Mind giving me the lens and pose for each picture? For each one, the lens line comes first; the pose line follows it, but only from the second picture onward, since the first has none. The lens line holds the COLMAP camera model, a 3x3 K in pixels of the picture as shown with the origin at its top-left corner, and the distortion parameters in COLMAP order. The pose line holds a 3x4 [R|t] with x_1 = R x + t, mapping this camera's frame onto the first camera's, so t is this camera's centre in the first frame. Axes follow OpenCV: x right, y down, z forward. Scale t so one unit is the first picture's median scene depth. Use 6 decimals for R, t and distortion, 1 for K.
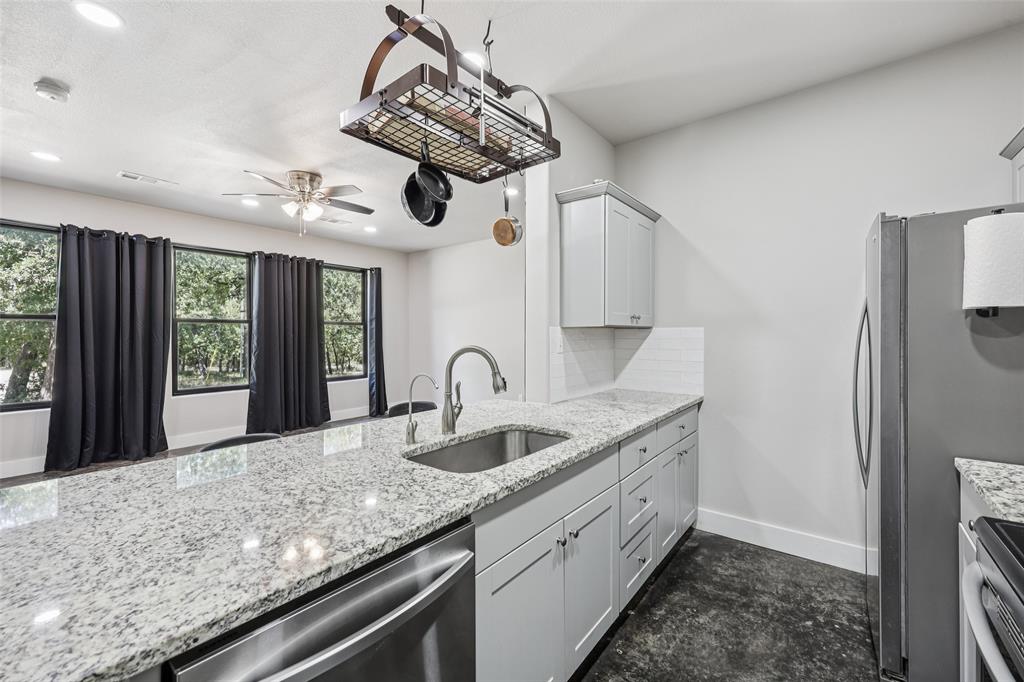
lens RADIAL K [[417.8, 0, 514.8], [0, 417.8, 337.2], [0, 0, 1]] dist [0.002911, 0.000576]
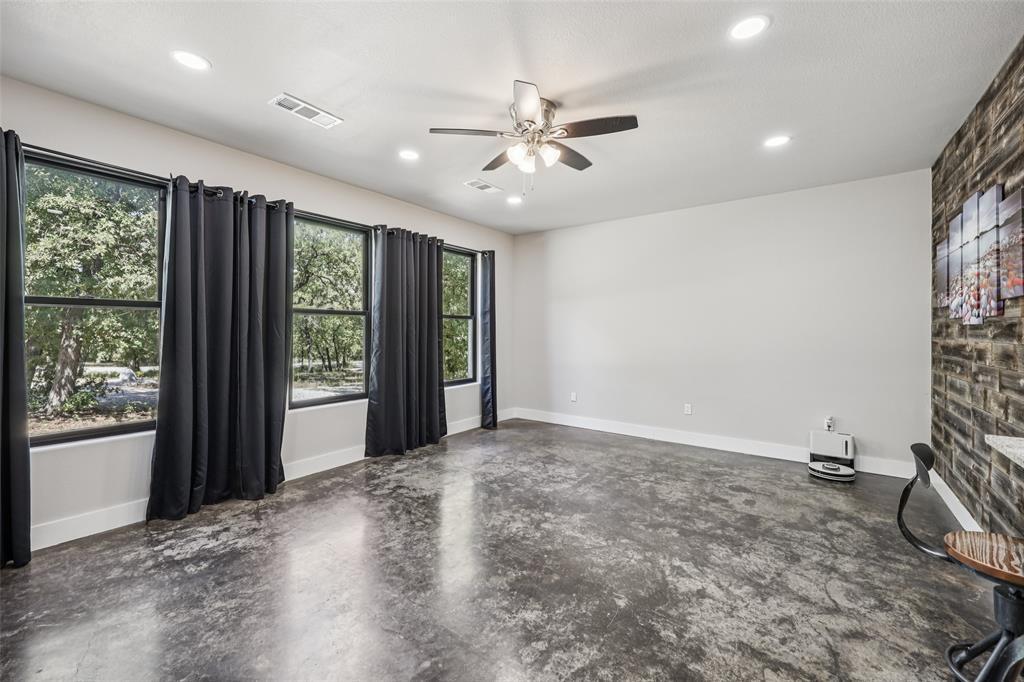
lens RADIAL K [[417.8, 0, 512.1], [0, 417.8, 329.9], [0, 0, 1]] dist [0.002911, 0.000576]
pose [[0.999560, 0.004626, 0.029288, -0.379969], [-0.004421, 0.999965, -0.007052, -0.001645], [-0.029320, 0.006920, 0.999546, 0.196699]]
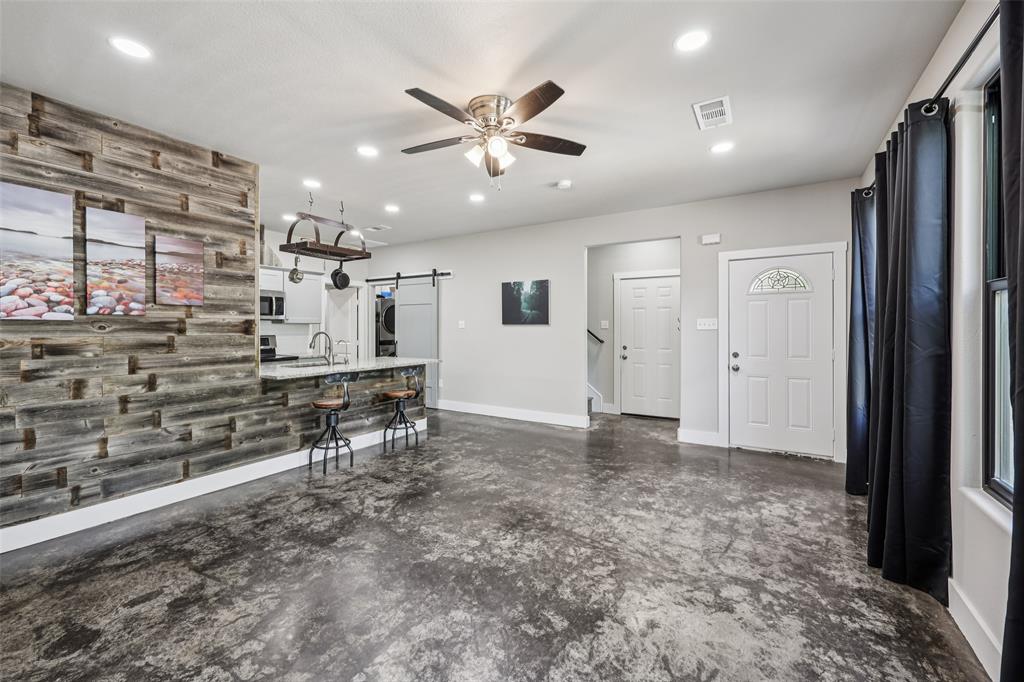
lens RADIAL K [[417.8, 0, 513.6], [0, 417.8, 330.2], [0, 0, 1]] dist [0.002911, 0.000576]
pose [[-0.993399, 0.003376, -0.114661, -0.313464], [0.002153, 0.999939, 0.010792, -0.006278], [0.114691, 0.010474, -0.993346, 1.169403]]
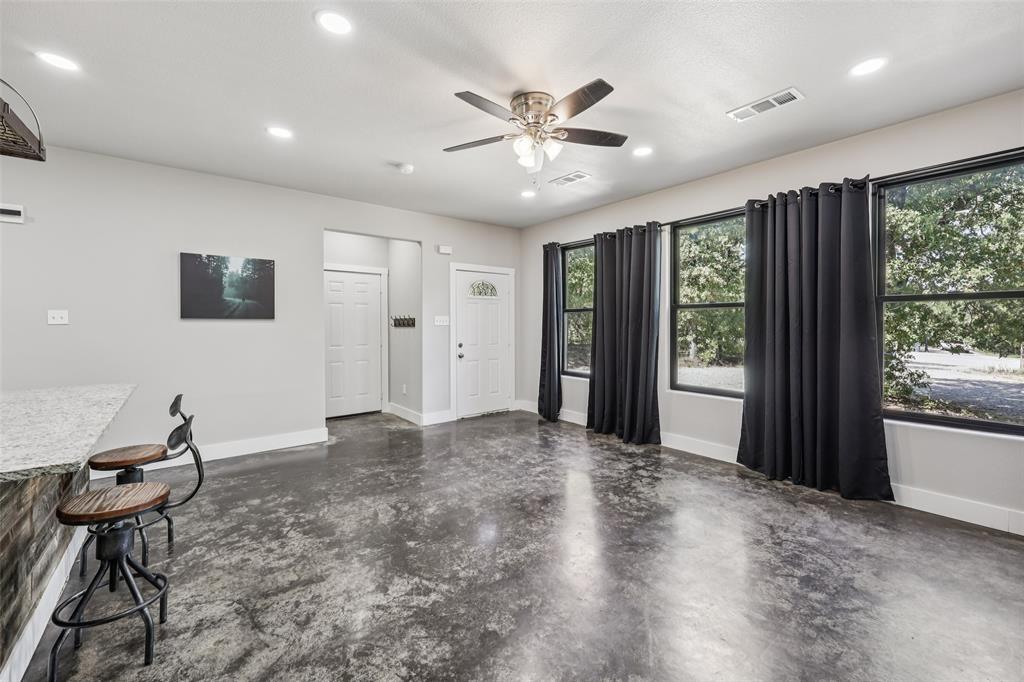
lens RADIAL K [[417.8, 0, 512.5], [0, 417.8, 324.8], [0, 0, 1]] dist [0.002911, 0.000576]
pose [[-0.233833, 0.003679, -0.972270, 0.139386], [-0.002458, 0.999987, 0.004375, -0.003533], [0.972274, 0.003413, -0.233821, 0.772810]]
